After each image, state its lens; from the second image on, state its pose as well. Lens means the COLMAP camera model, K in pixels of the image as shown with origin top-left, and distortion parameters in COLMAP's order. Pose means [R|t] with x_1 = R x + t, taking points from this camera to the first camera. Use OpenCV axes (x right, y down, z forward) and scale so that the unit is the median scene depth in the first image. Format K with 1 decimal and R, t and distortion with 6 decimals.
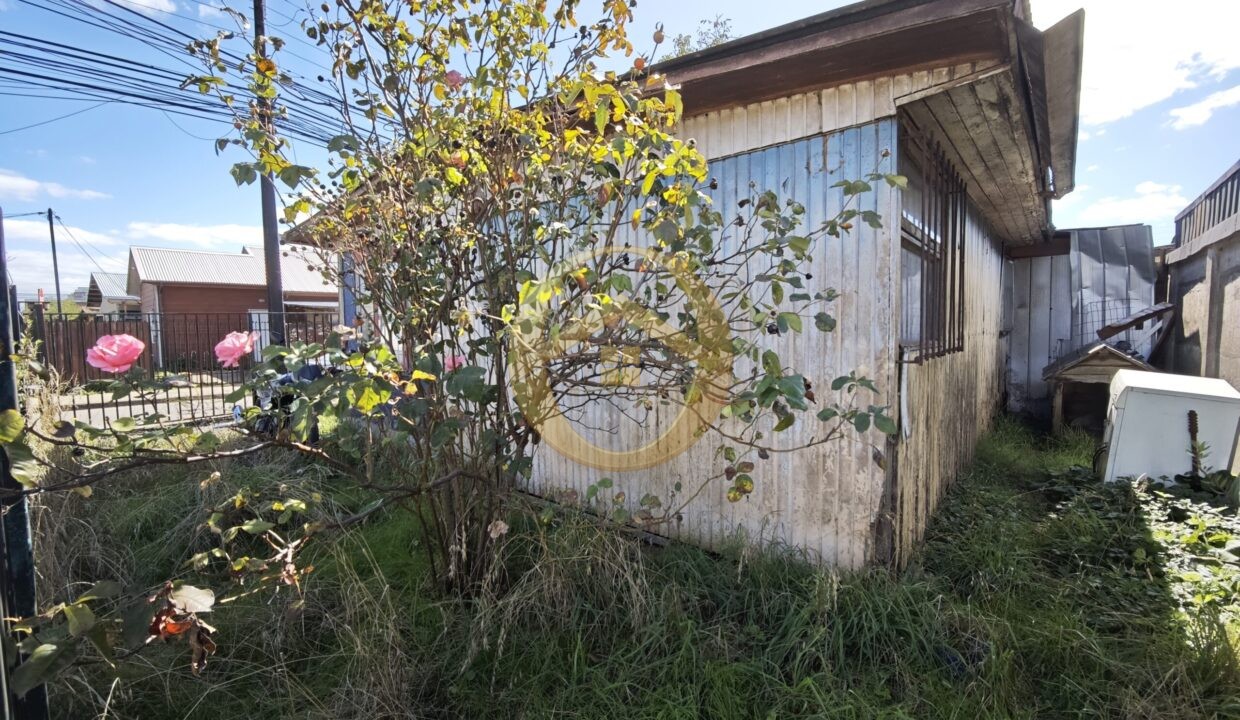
lens RADIAL K [[522.2, 0, 619.0], [0, 522.2, 355.7], [0, 0, 1]] dist [-0.004235, 0.005447]
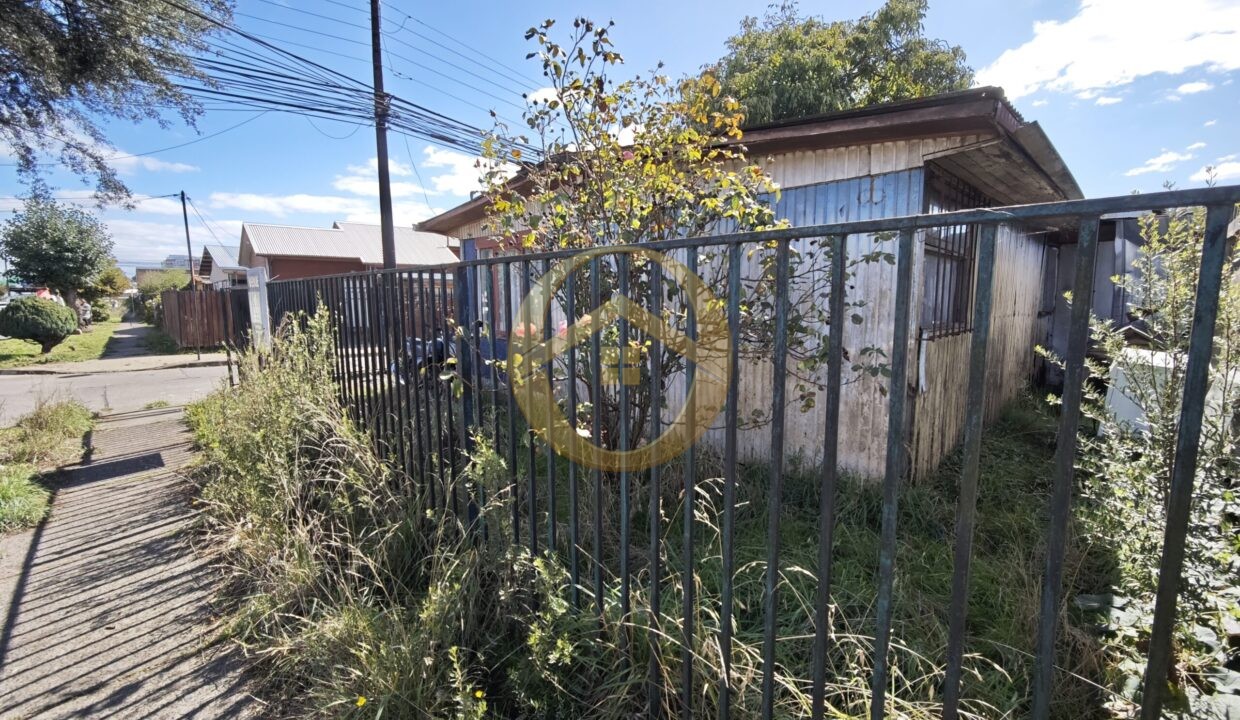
lens RADIAL K [[522.2, 0, 619.0], [0, 522.2, 355.7], [0, 0, 1]] dist [-0.004235, 0.005447]
pose [[0.995557, 0.020372, -0.091930, -0.142363], [-0.014926, 0.998114, 0.059544, -0.015777], [0.092969, -0.057908, 0.993984, -0.478435]]
